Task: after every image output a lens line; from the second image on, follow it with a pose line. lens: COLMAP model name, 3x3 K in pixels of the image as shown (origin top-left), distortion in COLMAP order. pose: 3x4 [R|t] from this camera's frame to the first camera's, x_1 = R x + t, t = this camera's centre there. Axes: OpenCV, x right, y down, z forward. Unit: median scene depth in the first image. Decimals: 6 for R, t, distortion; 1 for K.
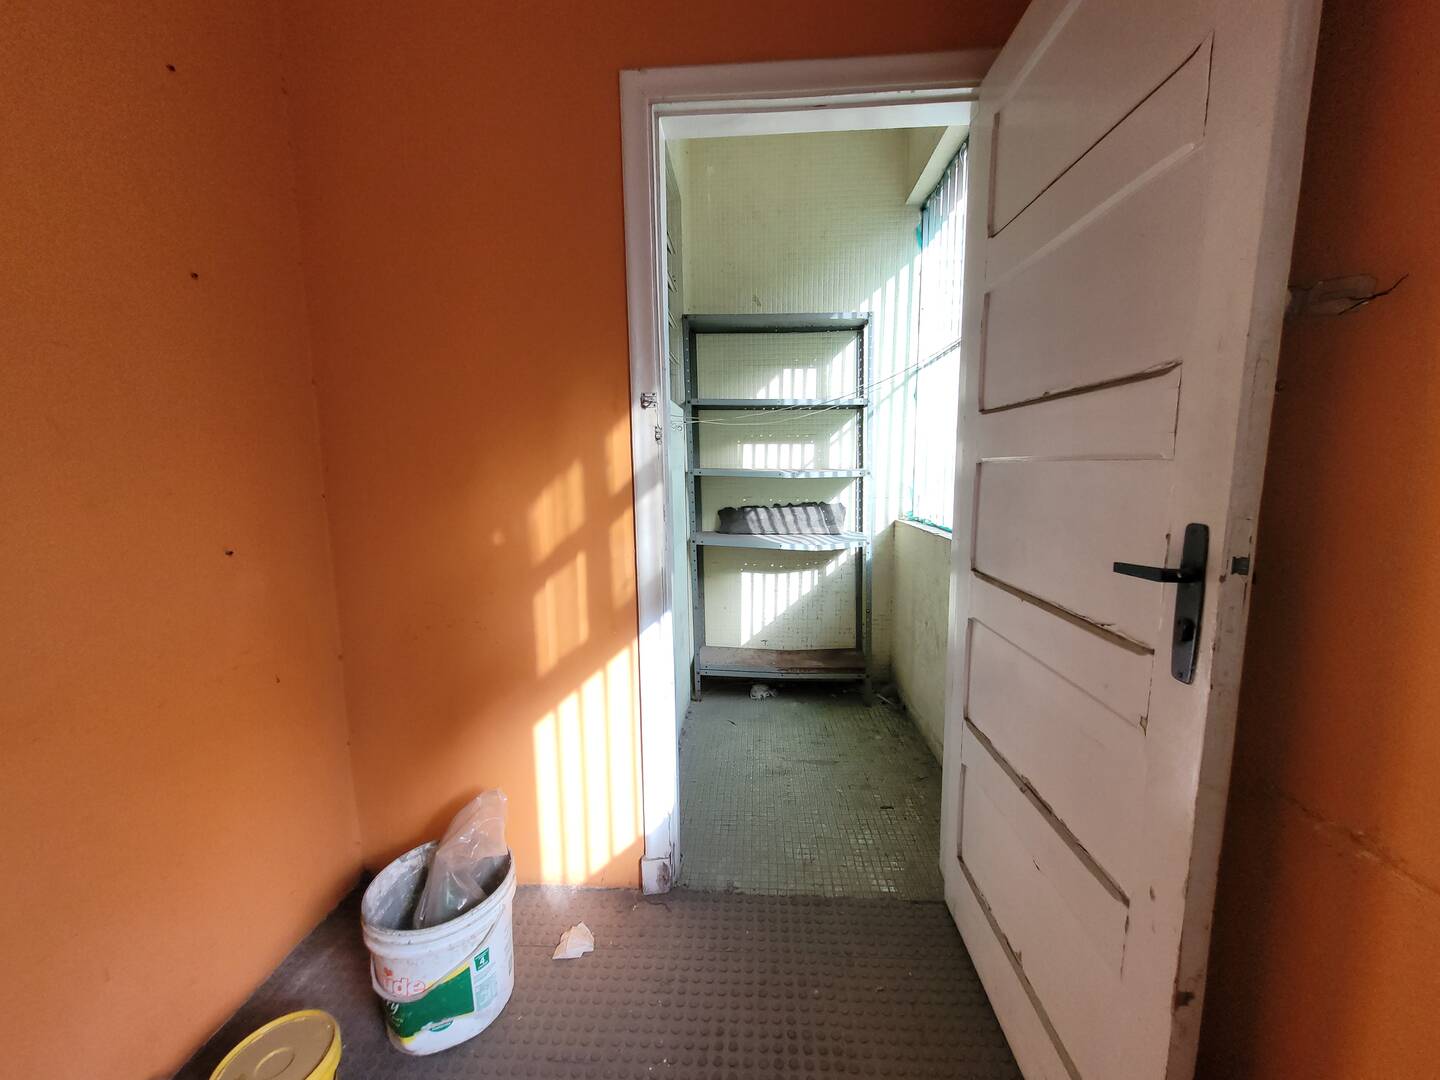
lens RADIAL K [[562.2, 0, 714.9], [0, 562.2, 540.6], [0, 0, 1]] dist [0.000775, -0.000631]
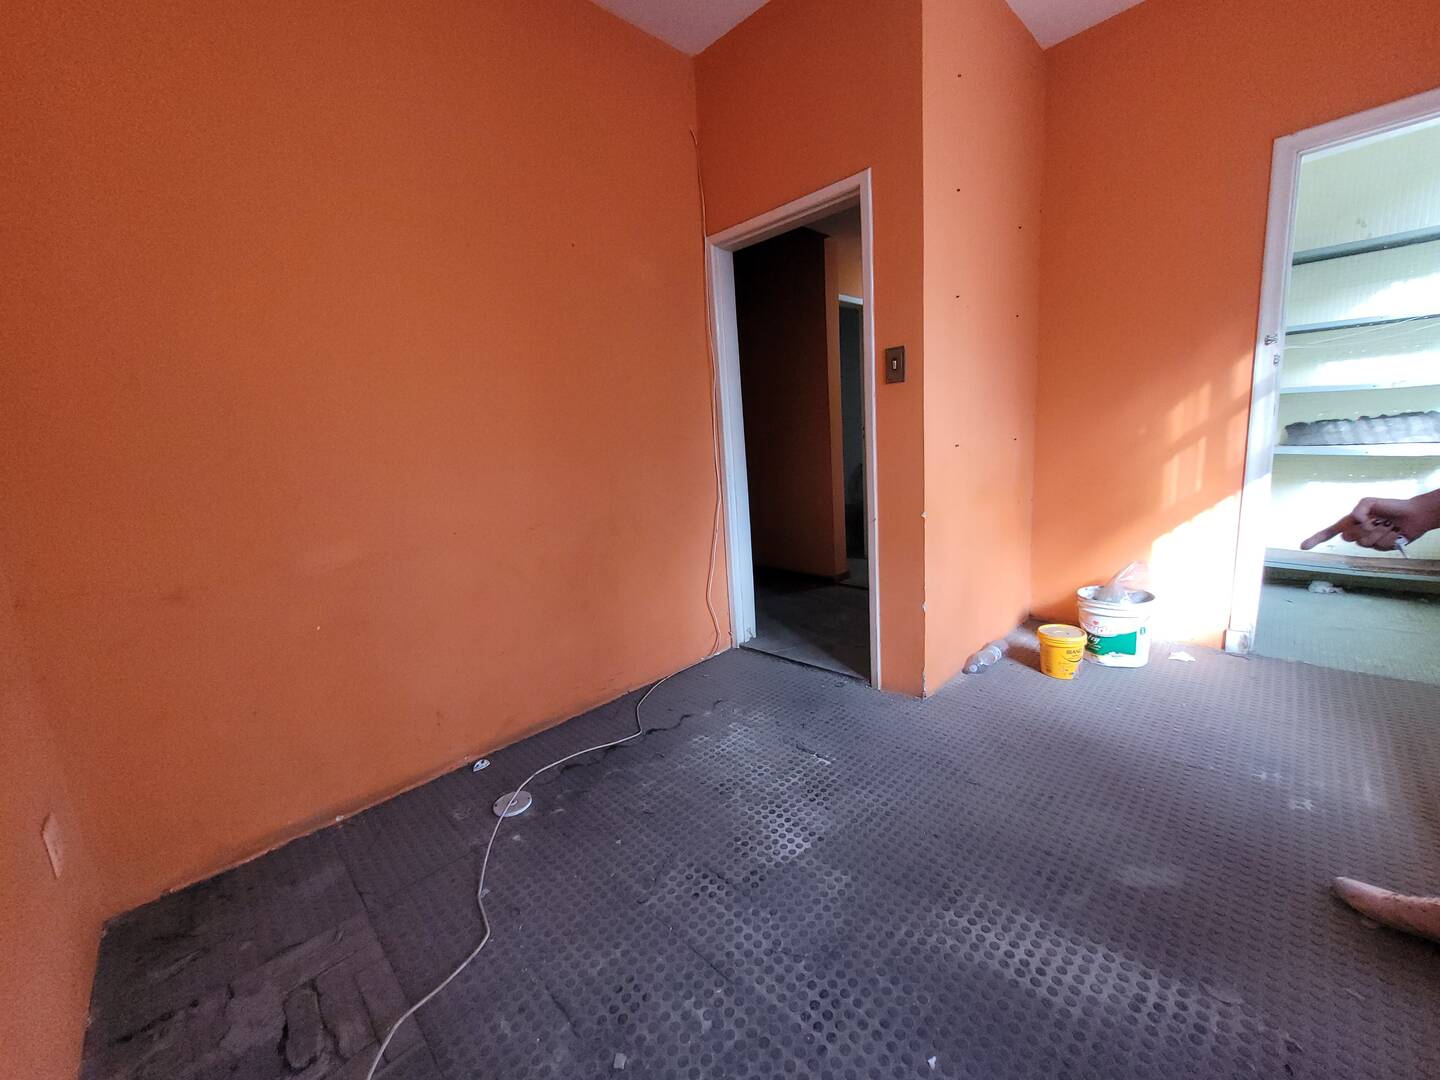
lens RADIAL K [[562.2, 0, 729.2], [0, 562.2, 535.4], [0, 0, 1]] dist [0.000775, -0.000631]
pose [[0.761543, 0.076195, -0.643620, -0.199912], [-0.027185, 0.995947, 0.085739, 0.195304], [0.647544, -0.047797, 0.760527, -1.148200]]
